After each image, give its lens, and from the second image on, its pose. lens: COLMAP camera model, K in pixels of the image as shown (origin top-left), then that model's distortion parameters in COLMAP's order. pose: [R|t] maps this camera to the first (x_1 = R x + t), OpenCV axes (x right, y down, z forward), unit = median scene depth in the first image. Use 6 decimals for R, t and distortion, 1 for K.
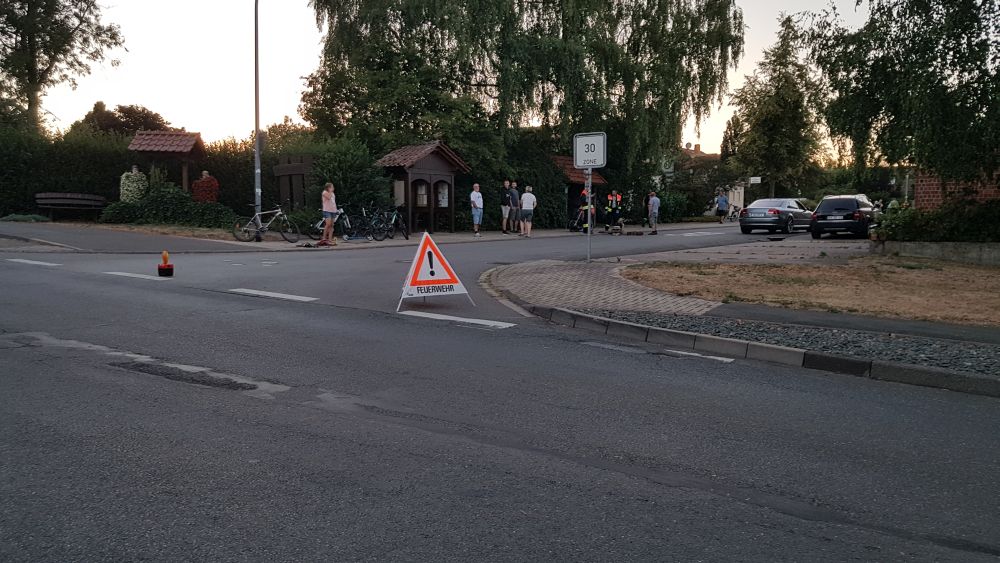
lens RADIAL K [[803.7, 0, 500.0], [0, 803.7, 281.5], [0, 0, 1]] dist [-0.000282, -0.047658]
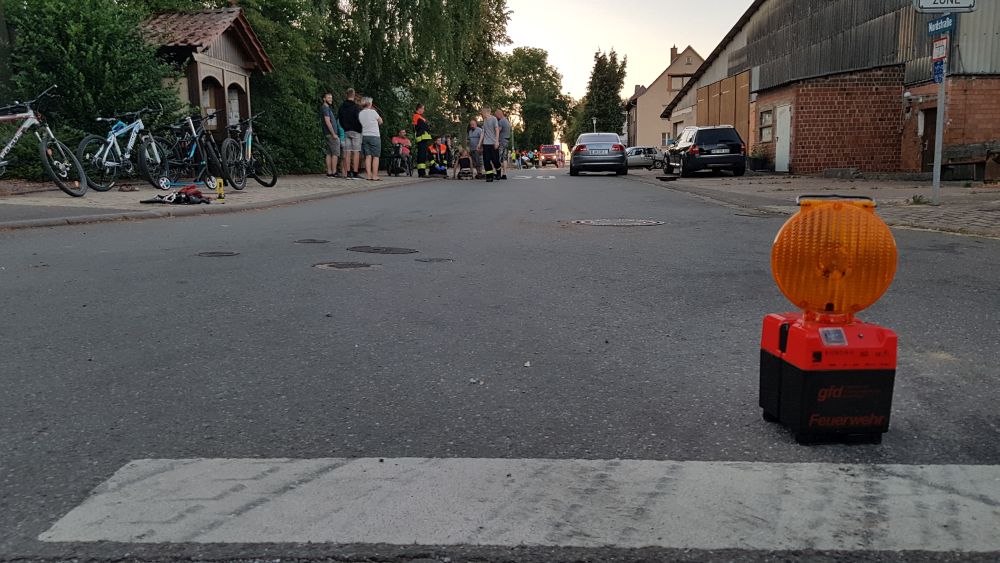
lens RADIAL K [[803.7, 0, 500.0], [0, 803.7, 281.5], [0, 0, 1]] dist [-0.000282, -0.047658]
pose [[0.789810, -0.095831, 0.605819, -0.284341], [0.069813, 0.995346, 0.066433, -0.015383], [-0.609366, -0.010175, 0.792824, 0.471061]]
